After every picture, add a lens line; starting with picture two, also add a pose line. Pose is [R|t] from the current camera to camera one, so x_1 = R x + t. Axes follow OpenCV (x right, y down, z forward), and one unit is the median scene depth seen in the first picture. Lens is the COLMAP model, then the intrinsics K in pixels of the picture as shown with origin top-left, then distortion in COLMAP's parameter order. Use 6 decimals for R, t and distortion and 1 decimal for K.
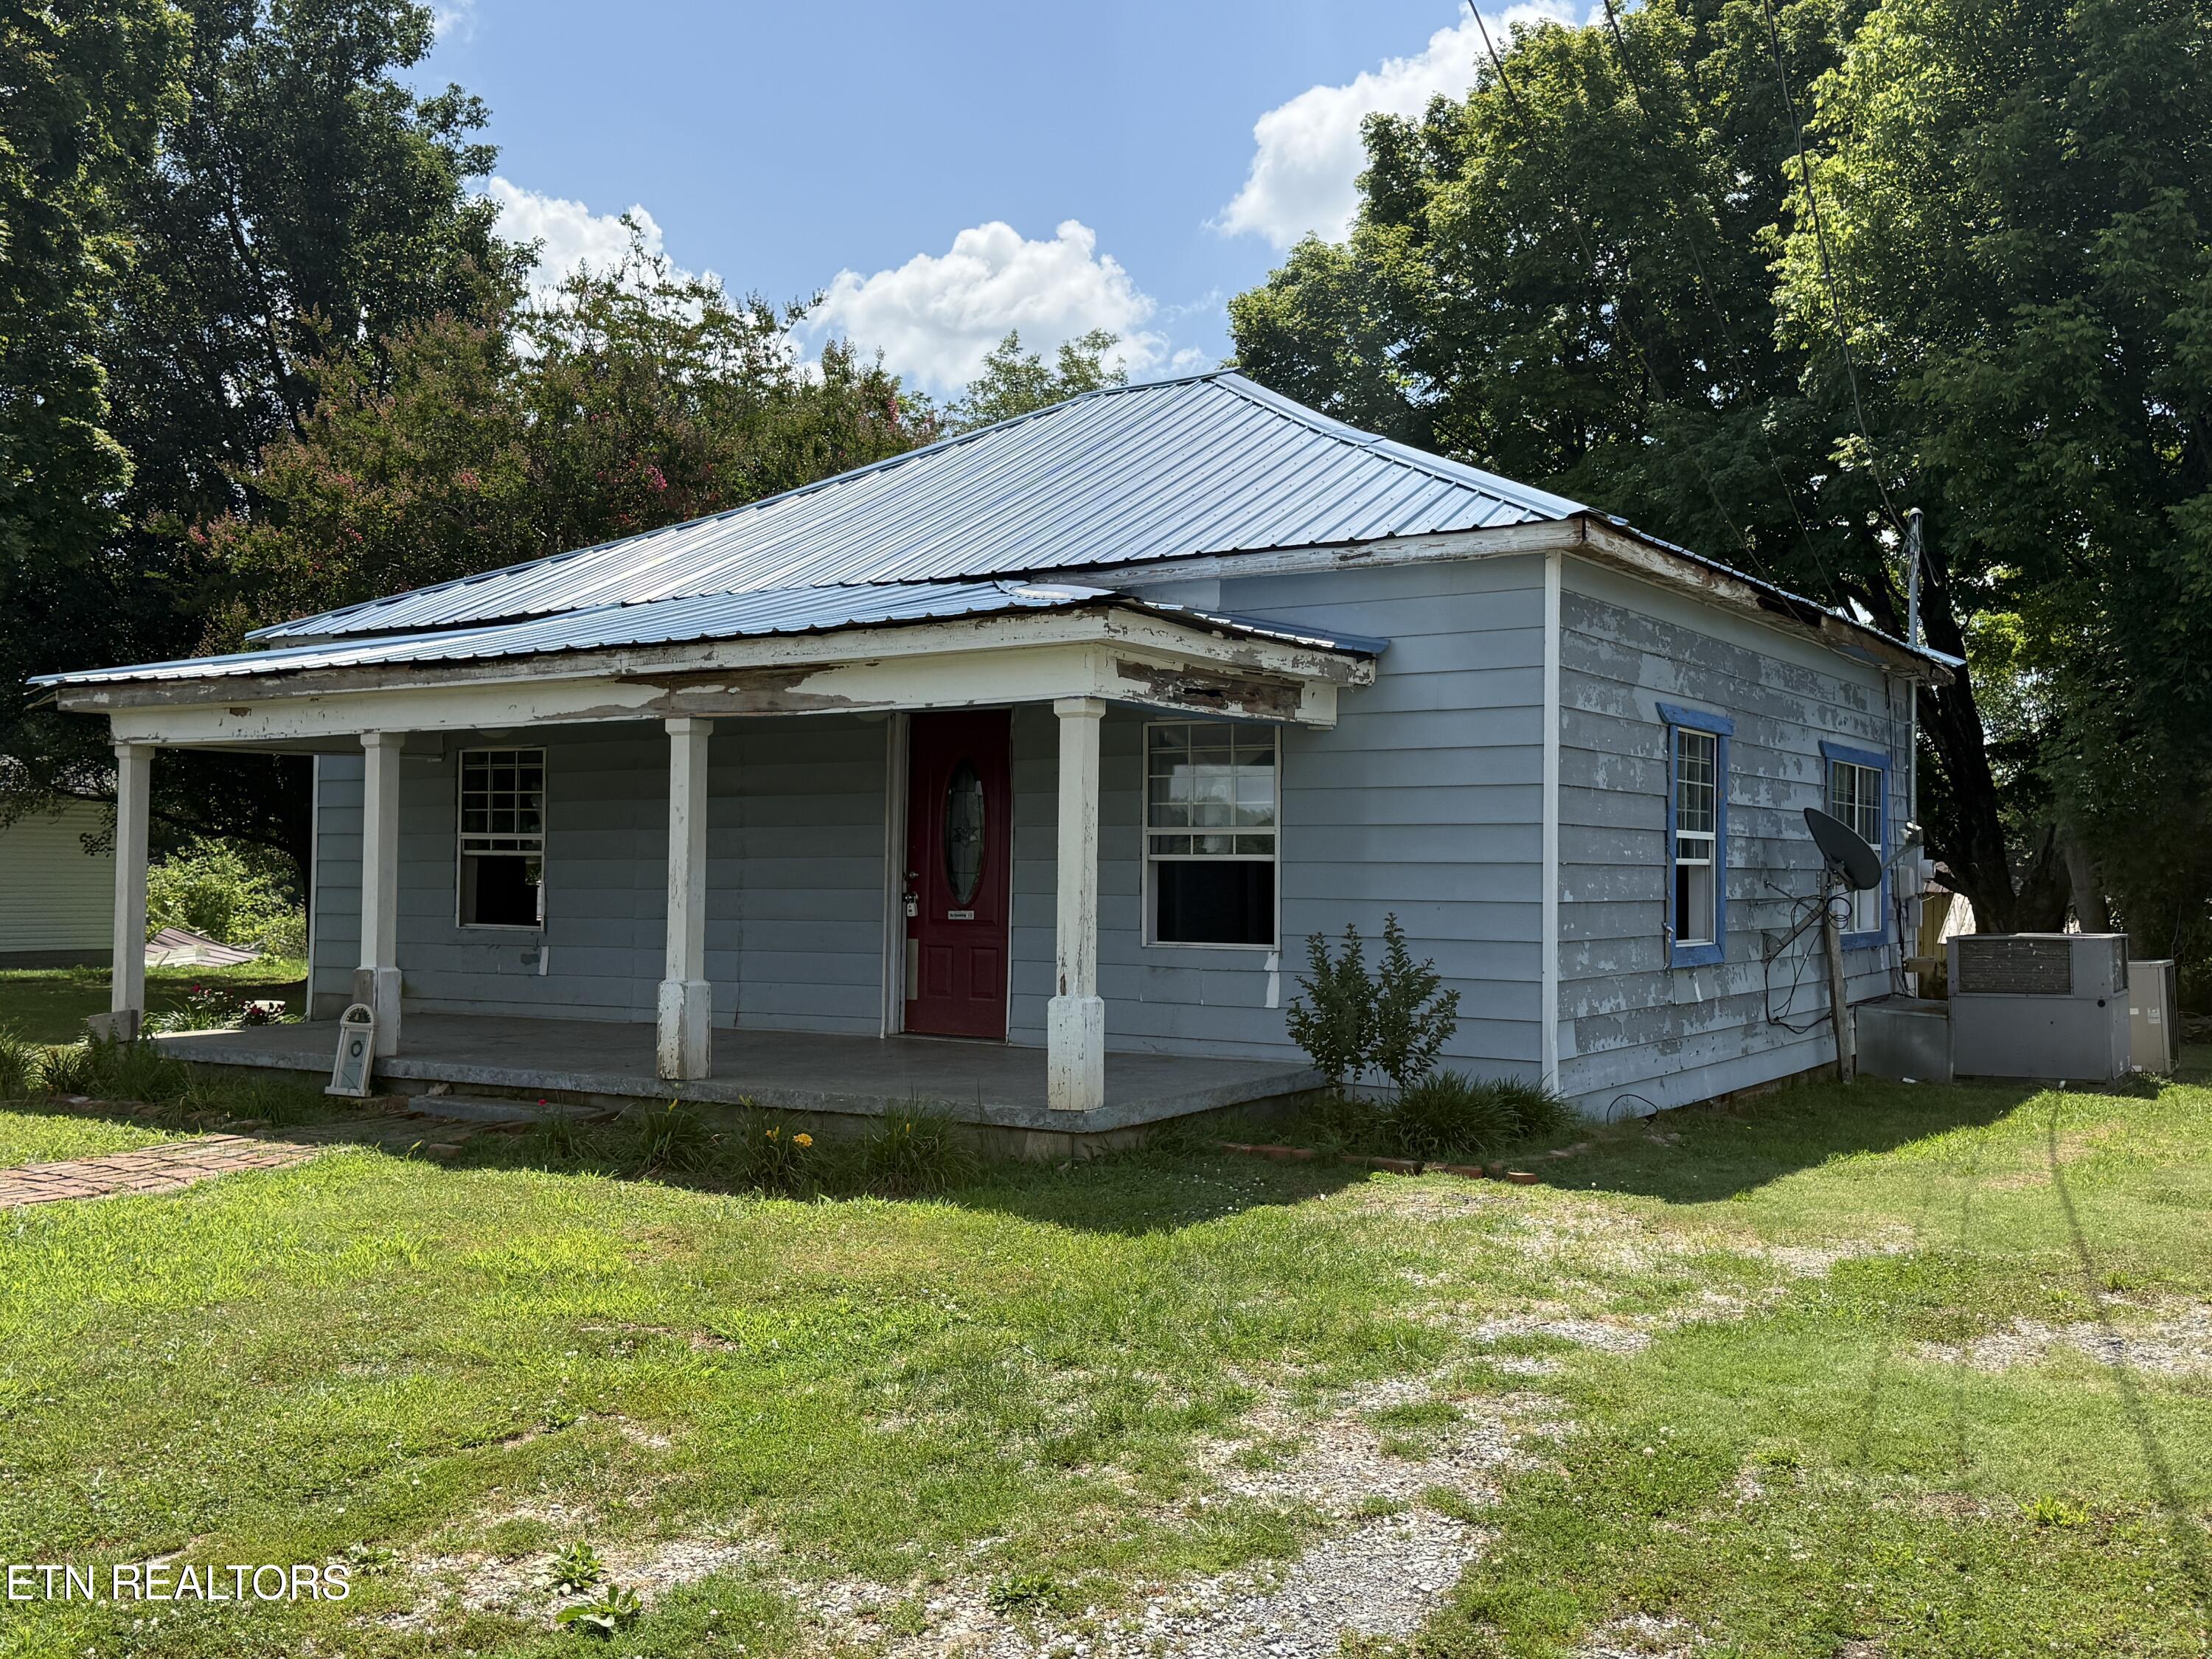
lens RADIAL K [[2184.3, 0, 1106.0], [0, 2184.3, 829.5], [0, 0, 1]] dist [0.006546, 0.002097]
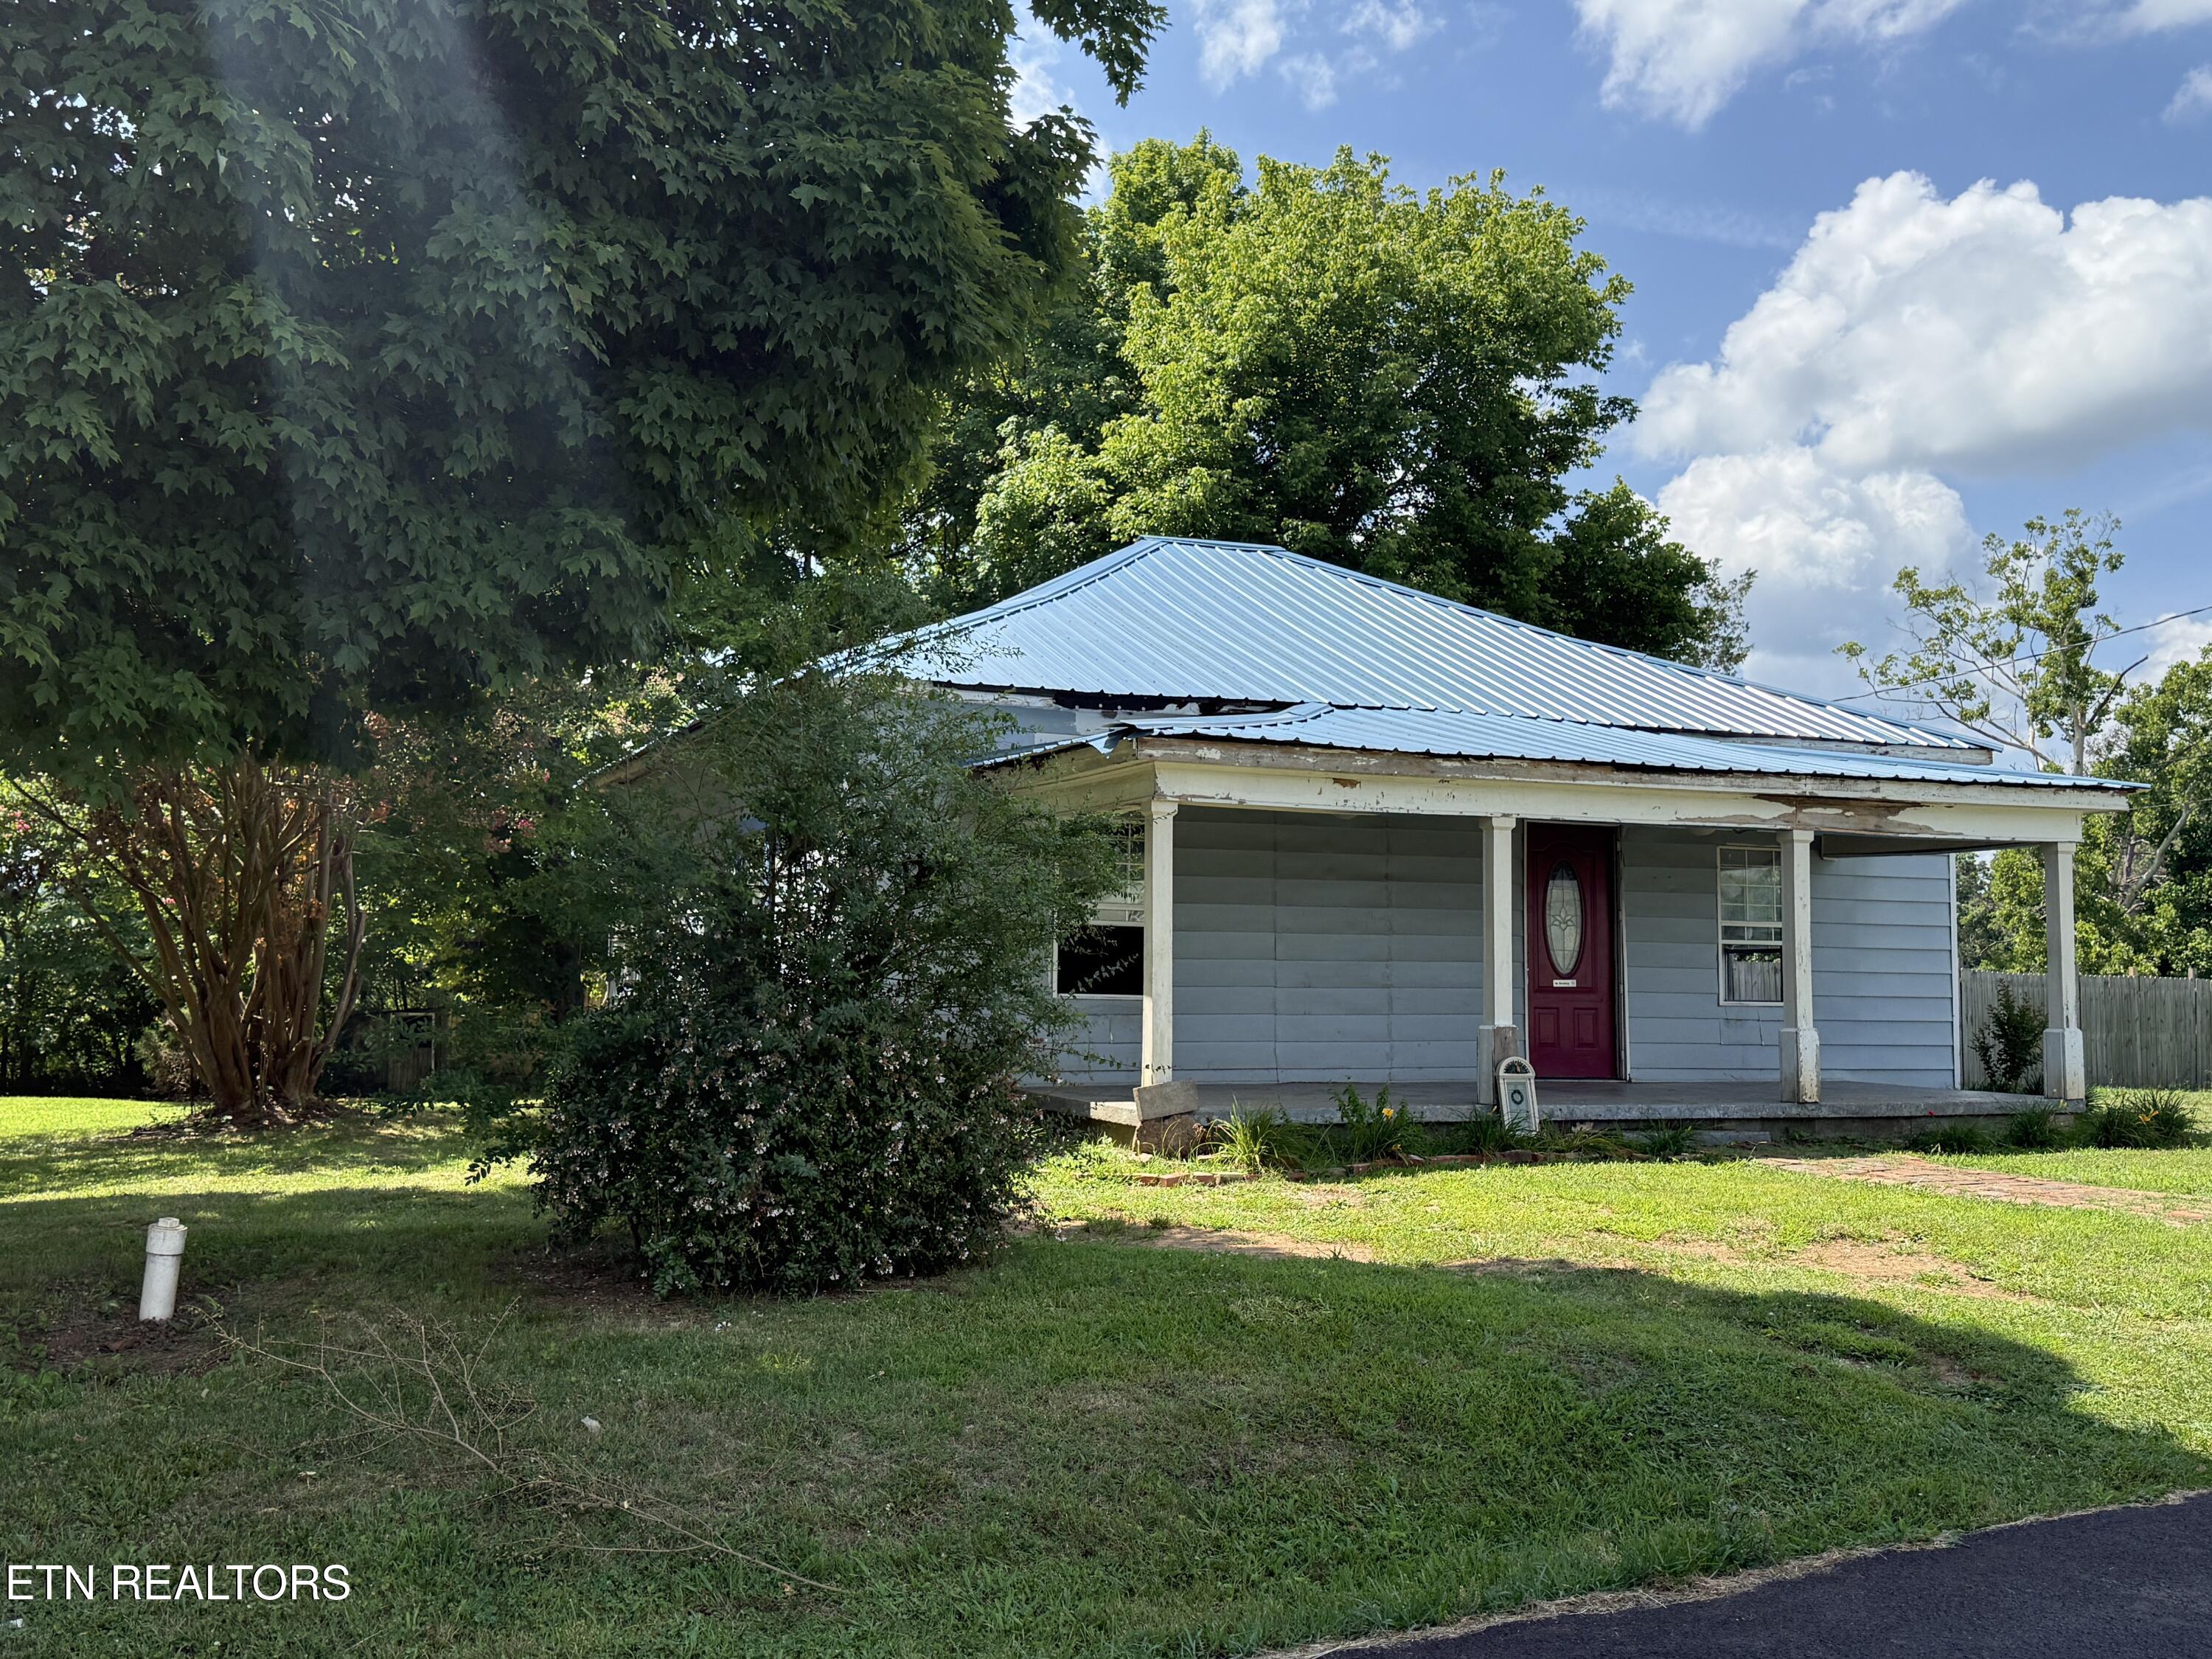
lens RADIAL K [[2184.3, 0, 1106.0], [0, 2184.3, 829.5], [0, 0, 1]] dist [0.006546, 0.002097]
pose [[0.589621, 0.062427, 0.805264, -1.471005], [-0.025138, 0.997944, -0.058958, 0.036693], [-0.807289, 0.014521, 0.589978, 0.538434]]
